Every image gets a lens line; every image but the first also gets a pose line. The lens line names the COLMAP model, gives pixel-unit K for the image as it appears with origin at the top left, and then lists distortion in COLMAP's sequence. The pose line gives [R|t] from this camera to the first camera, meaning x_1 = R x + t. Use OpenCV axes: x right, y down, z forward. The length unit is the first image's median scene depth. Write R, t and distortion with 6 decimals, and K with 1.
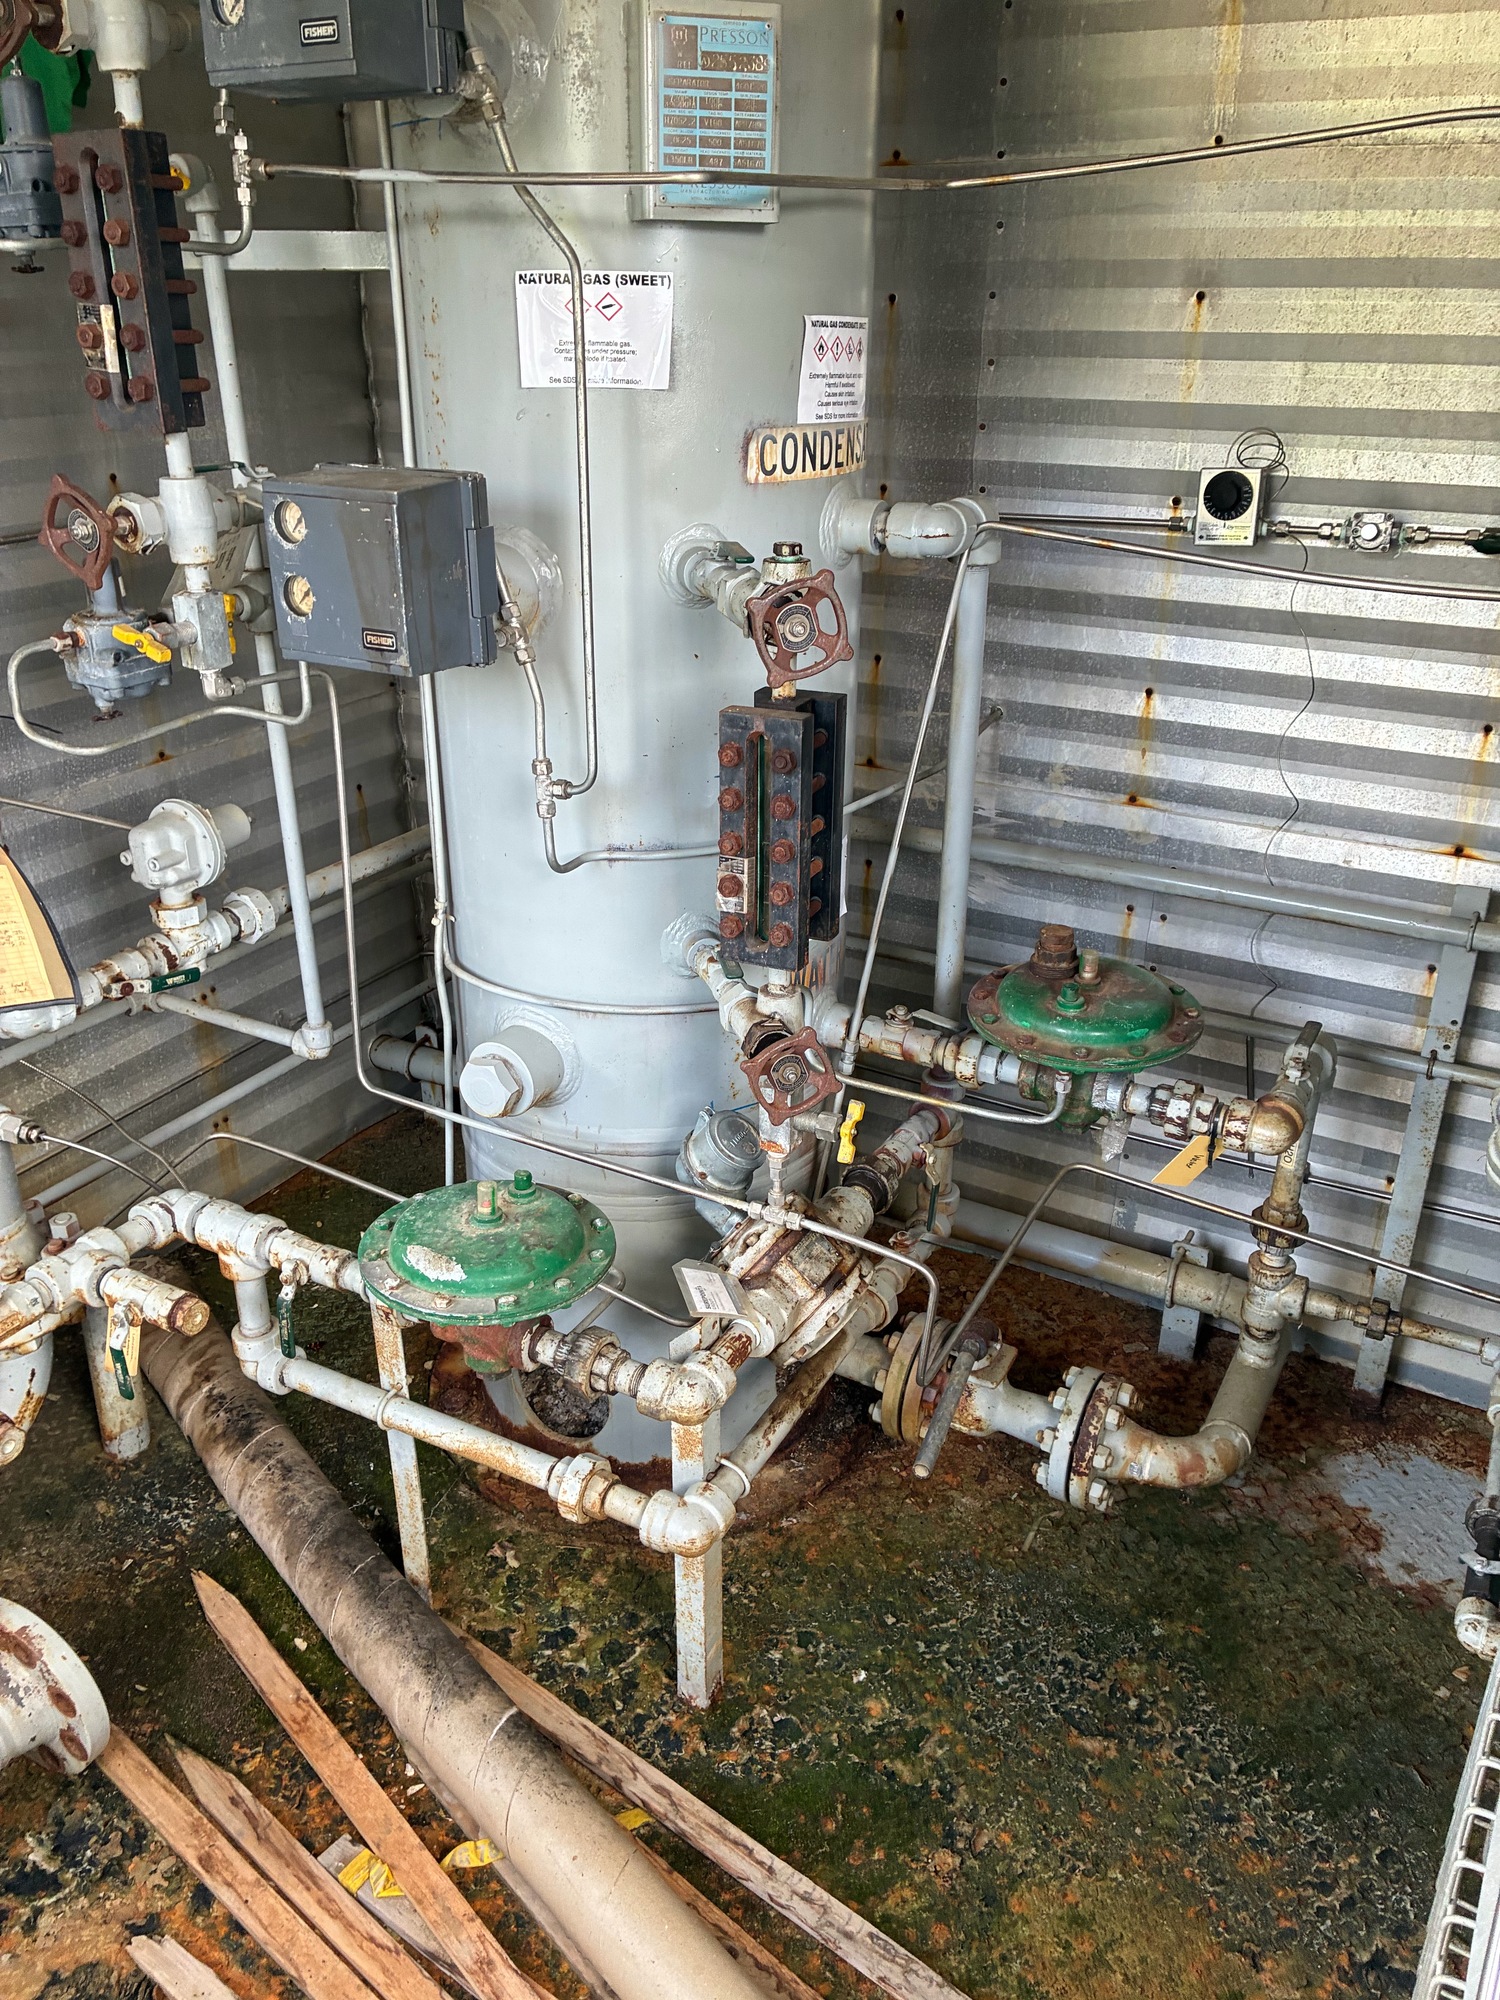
lens RADIAL K [[1529.1, 0, 733.3], [0, 1529.1, 987.1], [0, 0, 1]] dist [0.052592, -0.061446]
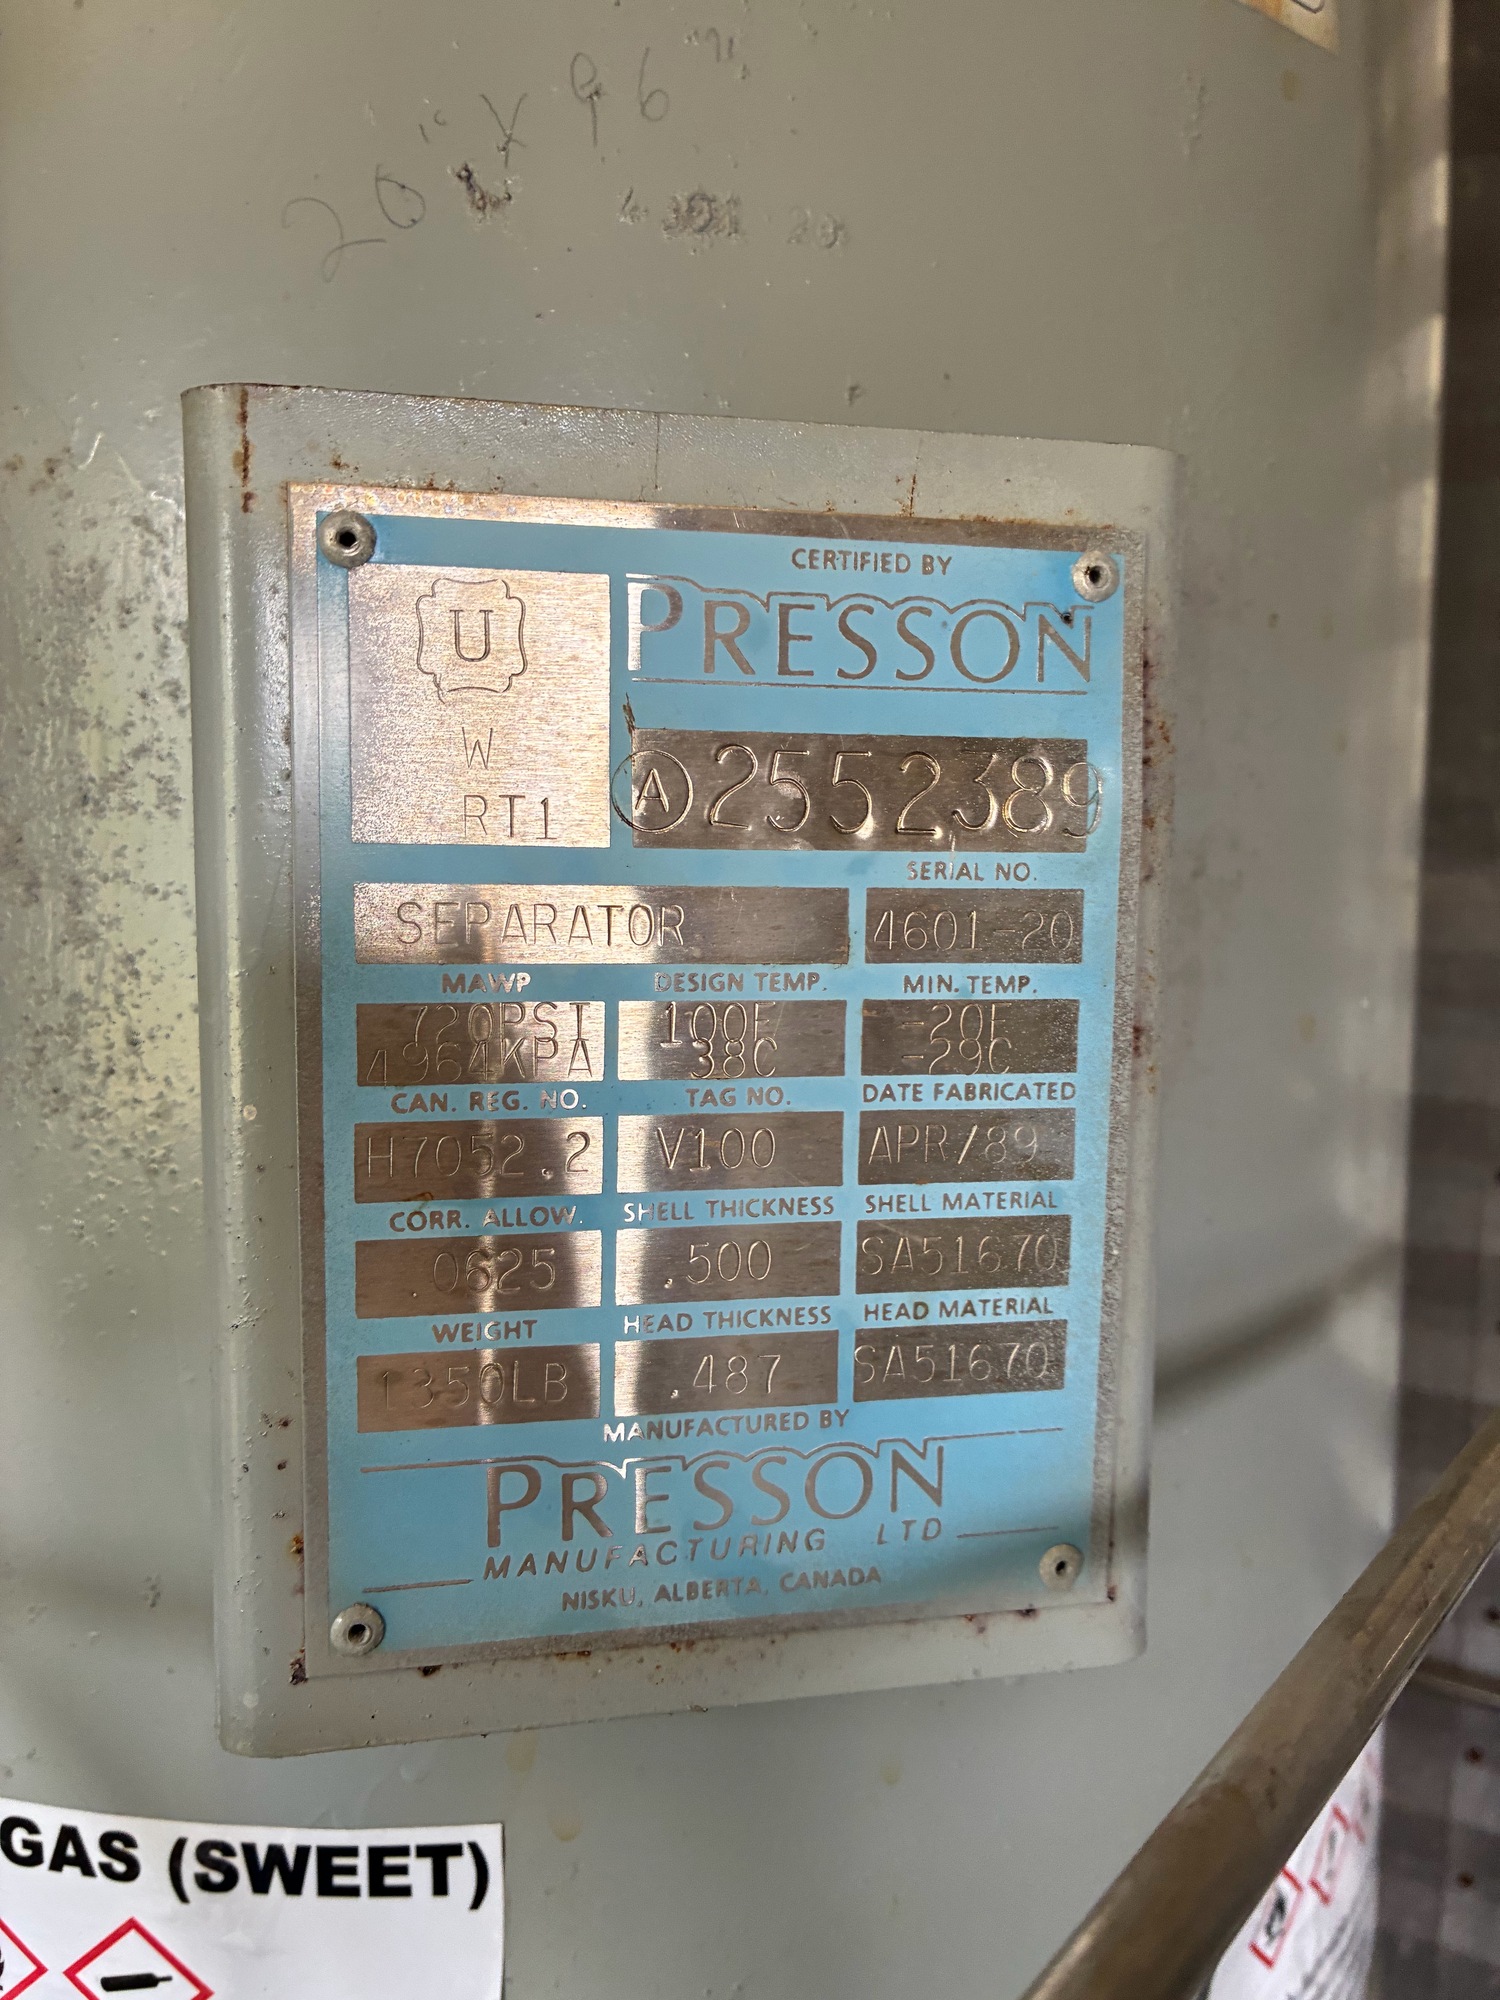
lens RADIAL K [[1529.1, 0, 749.4], [0, 1529.1, 994.4], [0, 0, 1]] dist [0.052592, -0.061446]
pose [[0.997523, 0.006227, -0.070064, -0.000131], [-0.027806, 0.949851, -0.311464, -0.409308], [0.064611, 0.312641, 0.947671, 0.664381]]
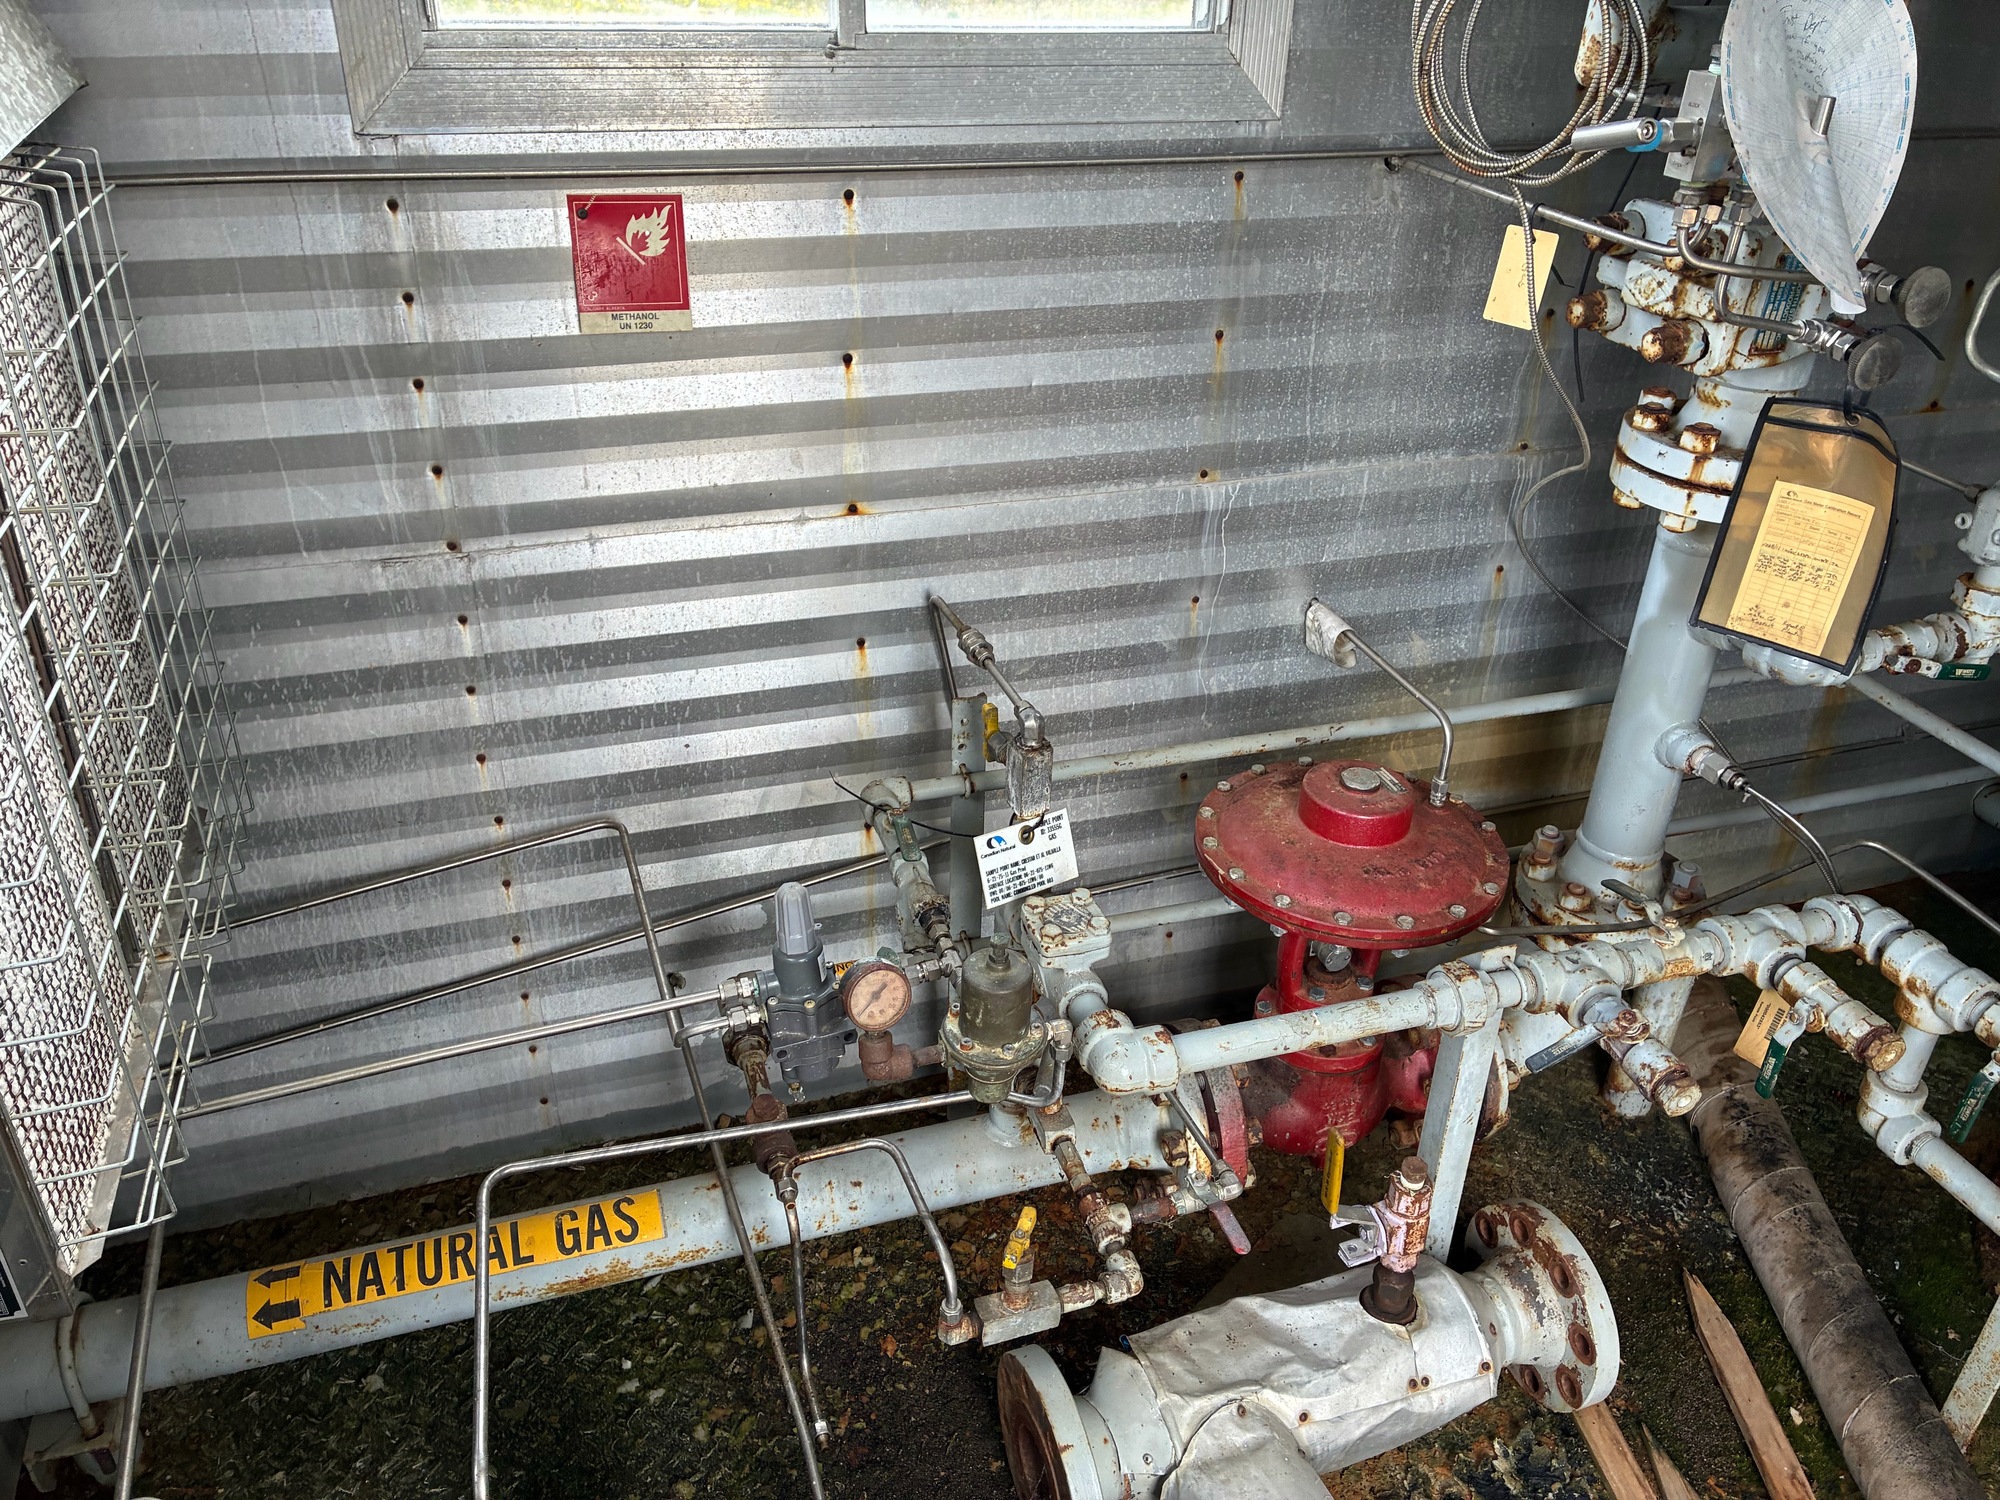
lens RADIAL K [[1529.1, 0, 1021.2], [0, 1529.1, 748.9], [0, 0, 1]] dist [0.052592, -0.061446]
pose [[0.745692, 0.355749, -0.563370, -0.260238], [-0.308382, 0.933792, 0.181476, 0.041692], [0.590630, 0.038408, 0.806028, -0.003355]]
